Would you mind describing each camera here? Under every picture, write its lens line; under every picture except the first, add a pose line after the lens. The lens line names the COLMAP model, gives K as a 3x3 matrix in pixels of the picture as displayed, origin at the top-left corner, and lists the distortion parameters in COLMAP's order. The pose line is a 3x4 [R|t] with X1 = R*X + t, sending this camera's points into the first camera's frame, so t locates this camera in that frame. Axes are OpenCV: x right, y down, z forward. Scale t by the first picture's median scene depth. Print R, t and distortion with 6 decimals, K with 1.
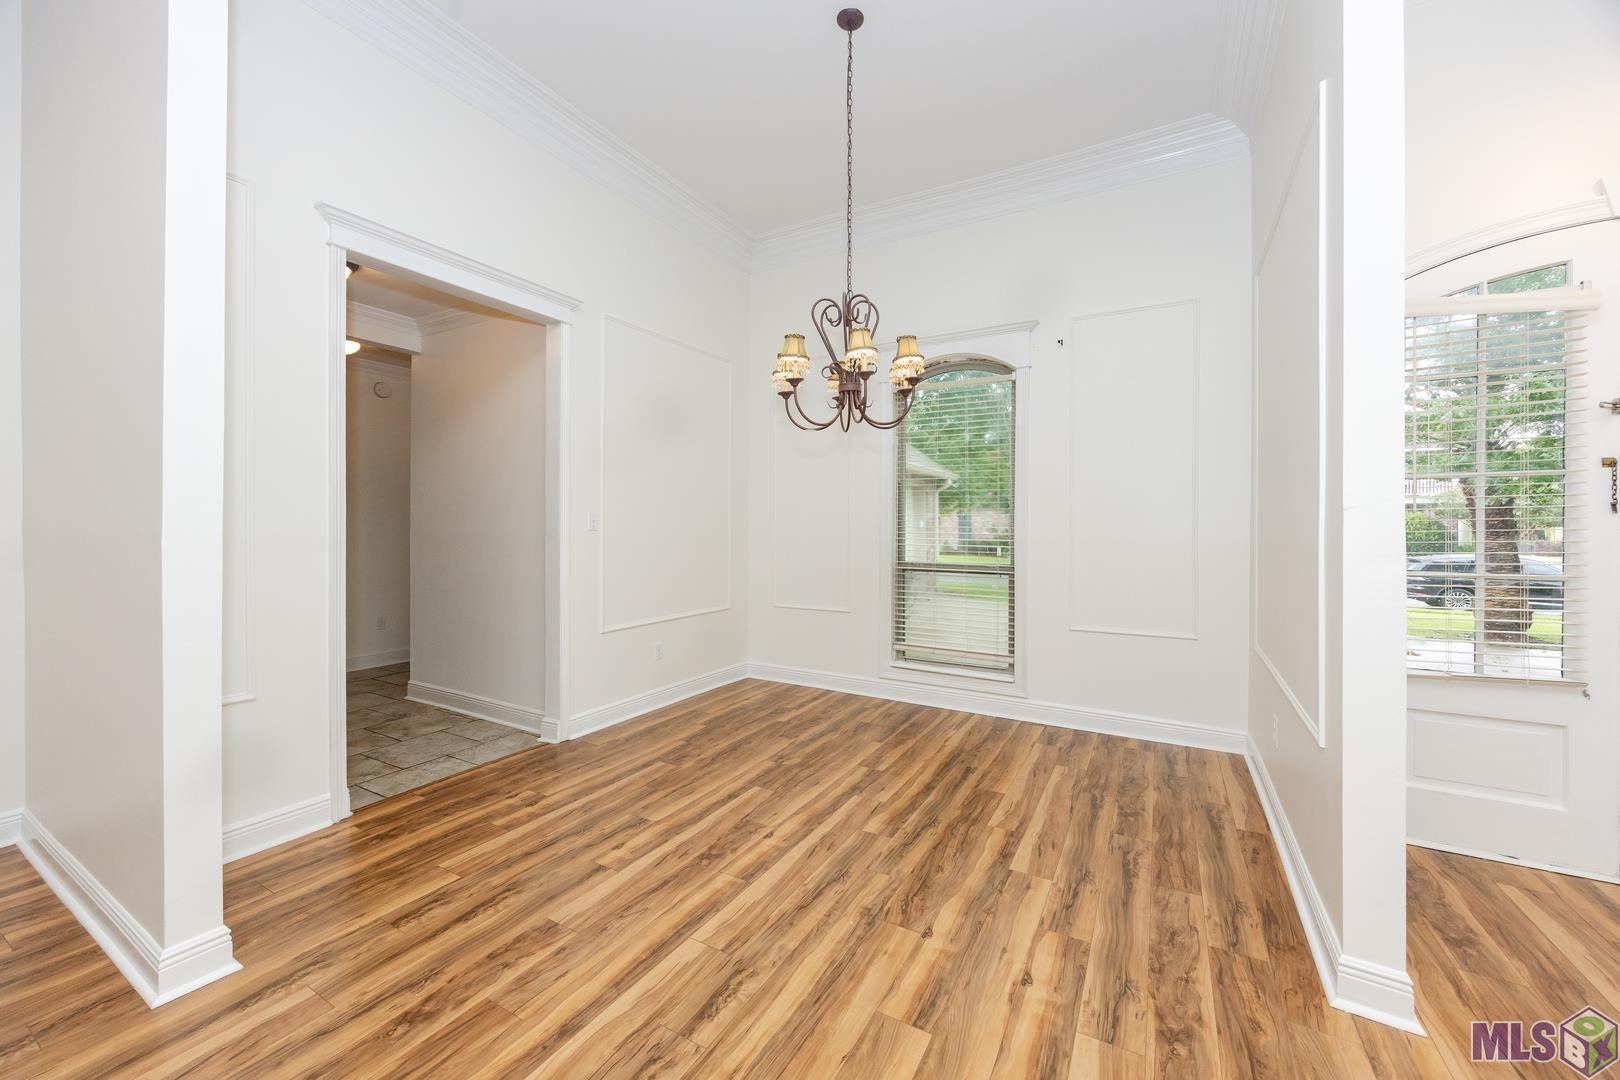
lens RADIAL K [[613.5, 0, 812.3], [0, 613.5, 520.3], [0, 0, 1]] dist [-0.002257, 0.000033]
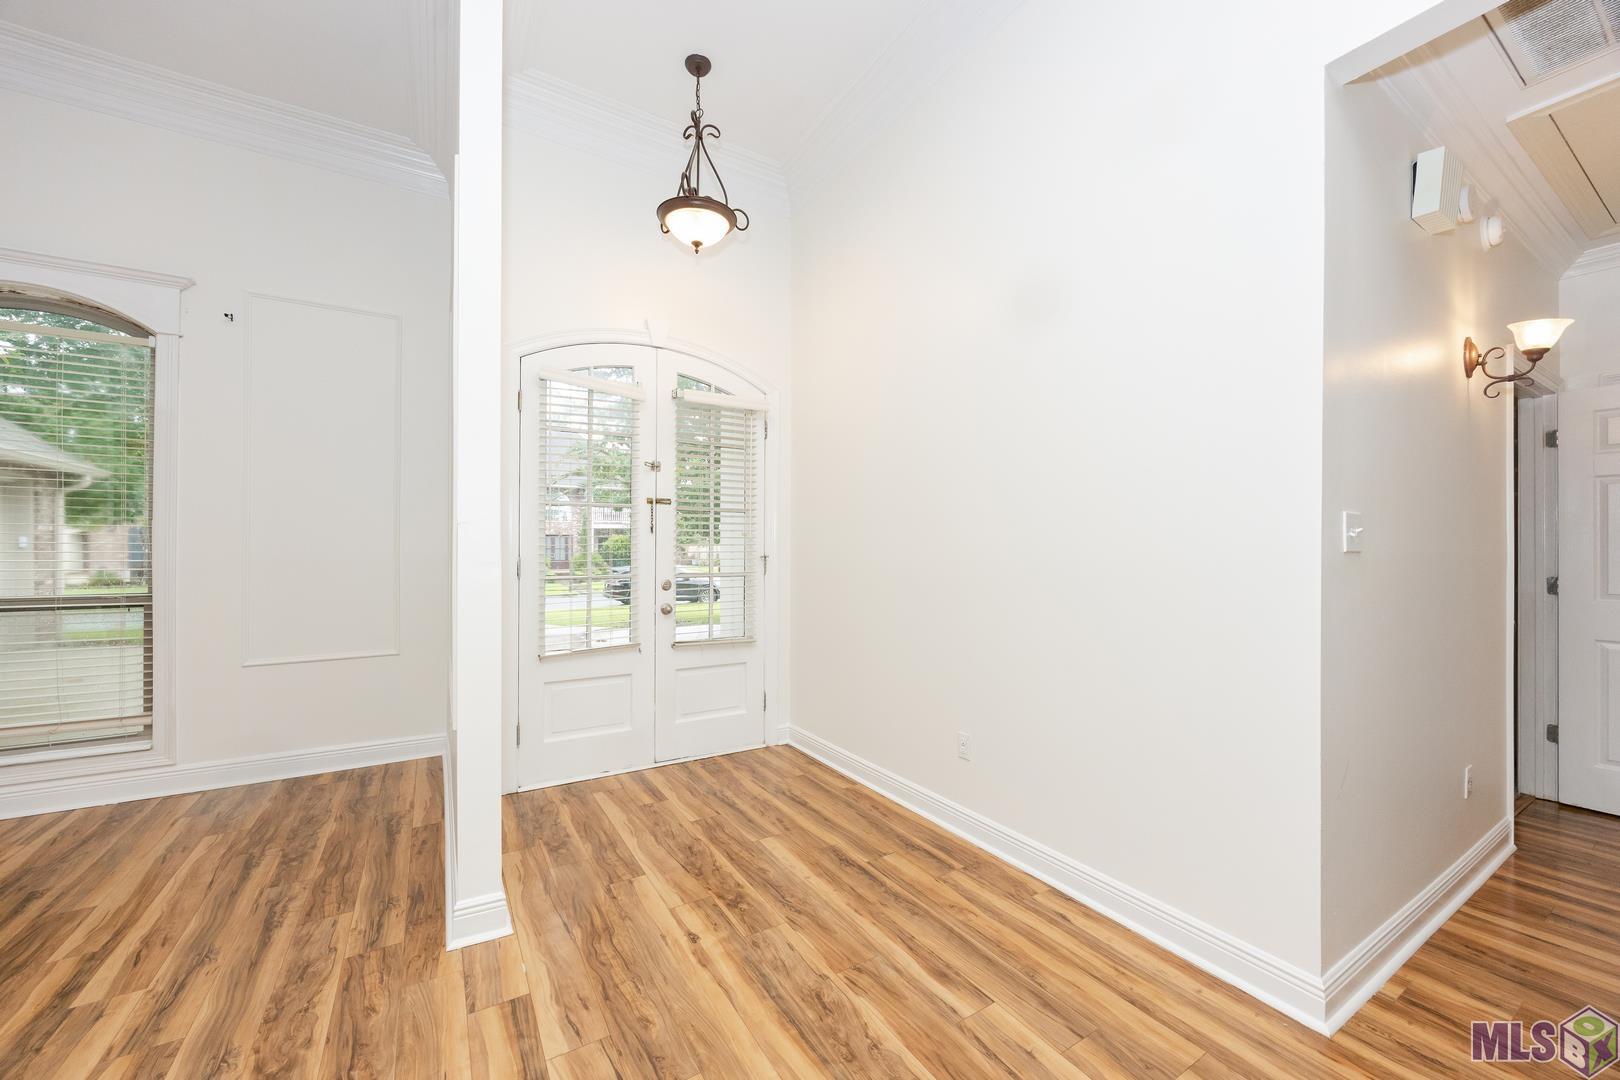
lens RADIAL K [[613.5, 0, 803.4], [0, 613.5, 542.4], [0, 0, 1]] dist [-0.002257, 0.000033]
pose [[0.491635, 0.004075, 0.870792, 0.102069], [-0.007591, 0.999971, -0.000393, 0.007470], [-0.870768, -0.006417, 0.491652, -0.099381]]
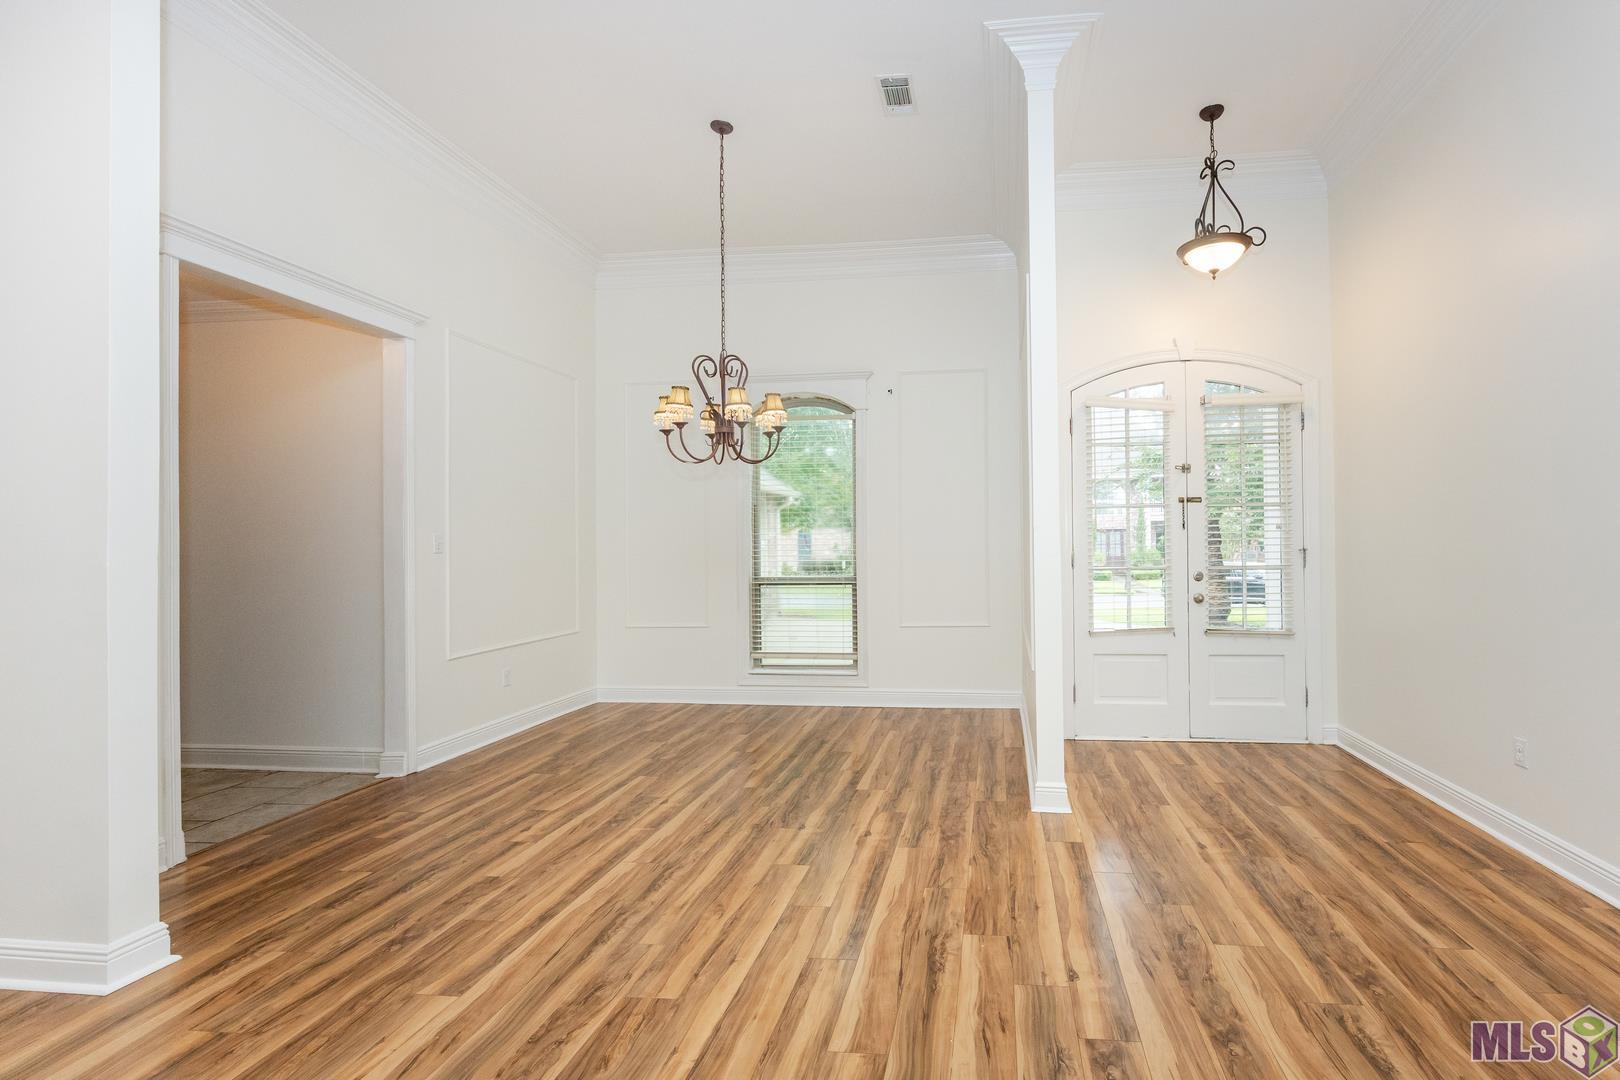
lens RADIAL K [[711.3, 0, 929.4], [0, 711.3, 547.6], [0, 0, 1]] dist [-0.013411, 0.000668]
pose [[0.912907, -0.016575, 0.407831, -0.150123], [0.012141, 0.999836, 0.013458, 0.003339], [-0.407987, -0.007334, 0.912958, -0.460789]]
